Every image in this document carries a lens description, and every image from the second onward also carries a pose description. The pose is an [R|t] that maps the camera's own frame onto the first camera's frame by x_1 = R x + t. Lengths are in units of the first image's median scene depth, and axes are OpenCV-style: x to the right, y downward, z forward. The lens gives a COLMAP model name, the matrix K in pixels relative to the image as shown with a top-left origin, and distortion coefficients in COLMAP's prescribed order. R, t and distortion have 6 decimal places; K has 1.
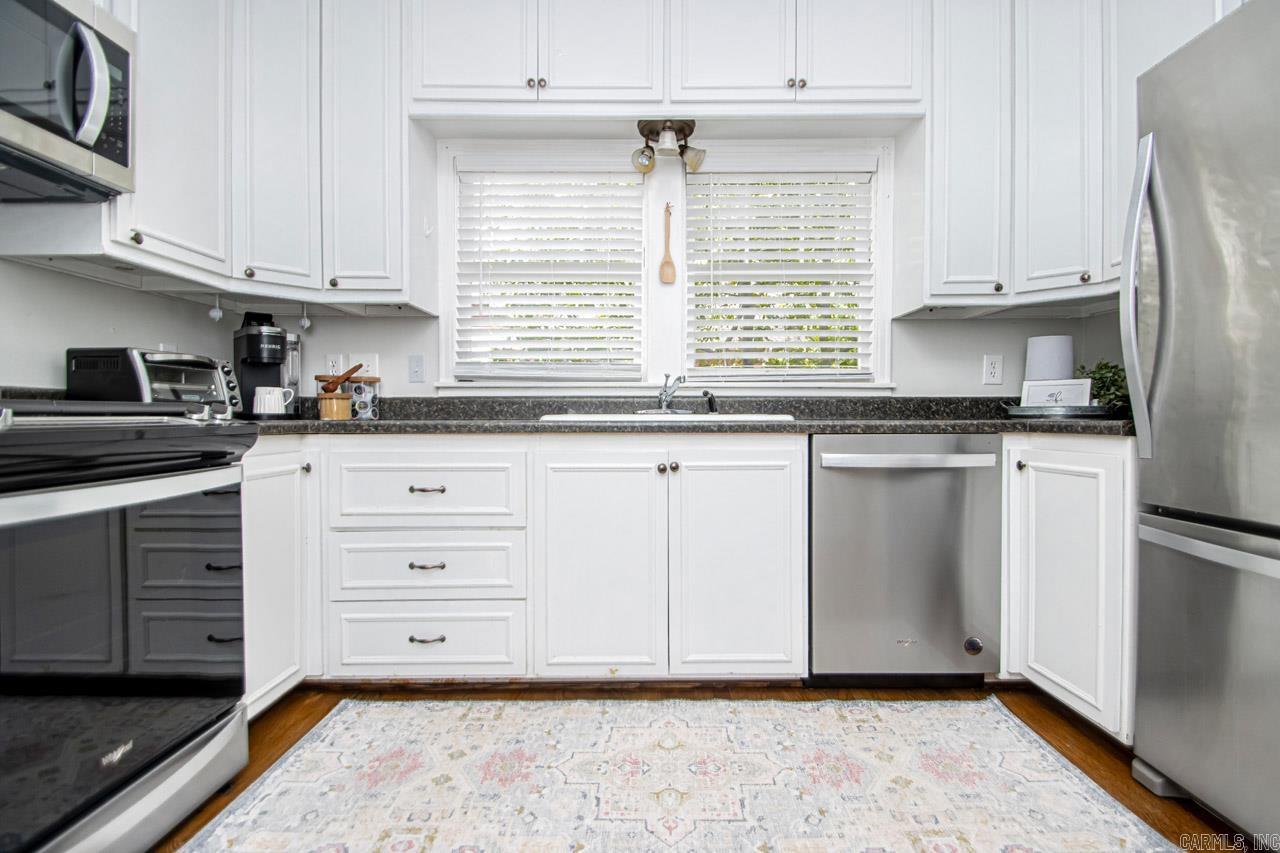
lens RADIAL K [[585.9, 0, 632.8], [0, 585.9, 423.3], [0, 0, 1]] dist [0.007882, -0.008861]
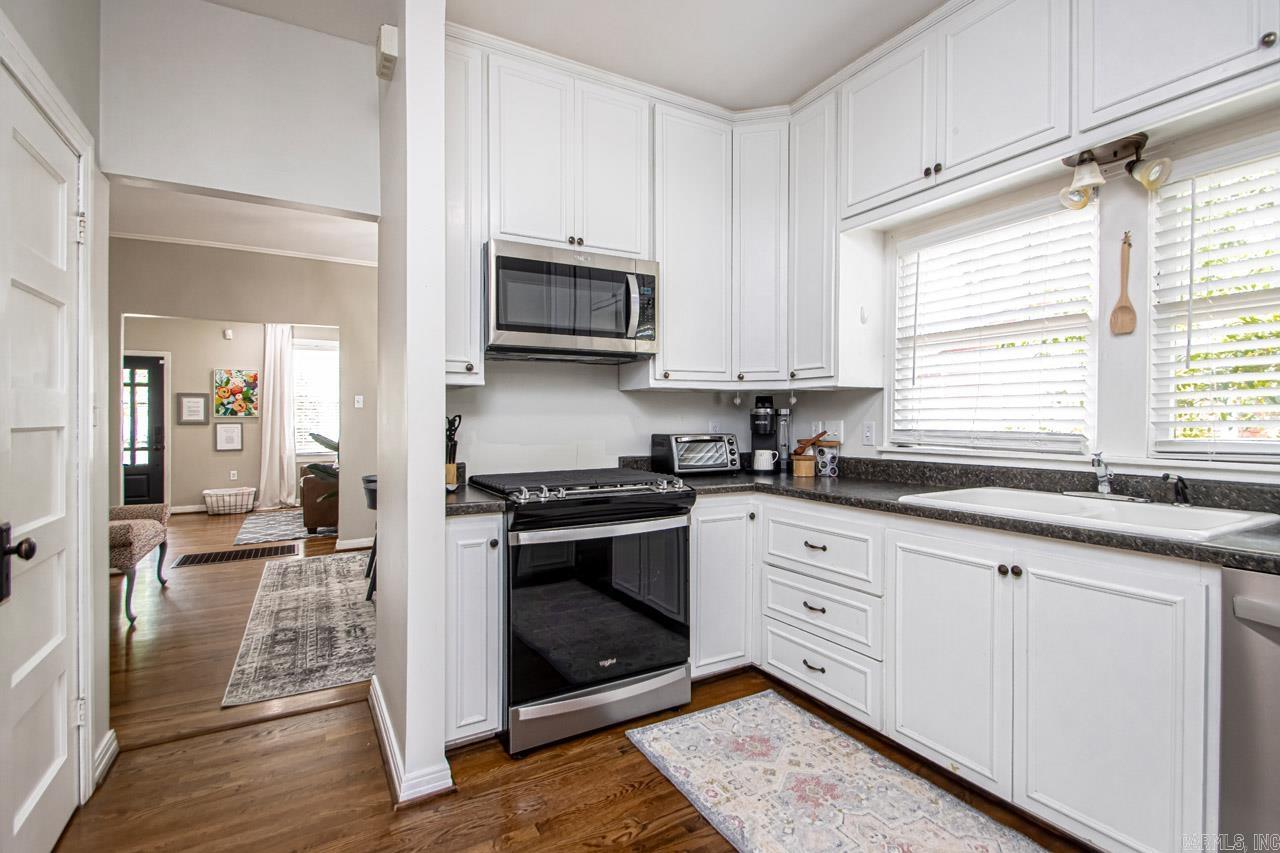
lens RADIAL K [[585.9, 0, 673.3], [0, 585.9, 418.5], [0, 0, 1]] dist [0.007882, -0.008861]
pose [[0.532703, -0.003471, -0.846295, 0.548402], [-0.012257, 0.999855, -0.011815, -0.140981], [0.846214, 0.016667, 0.532583, 0.073607]]
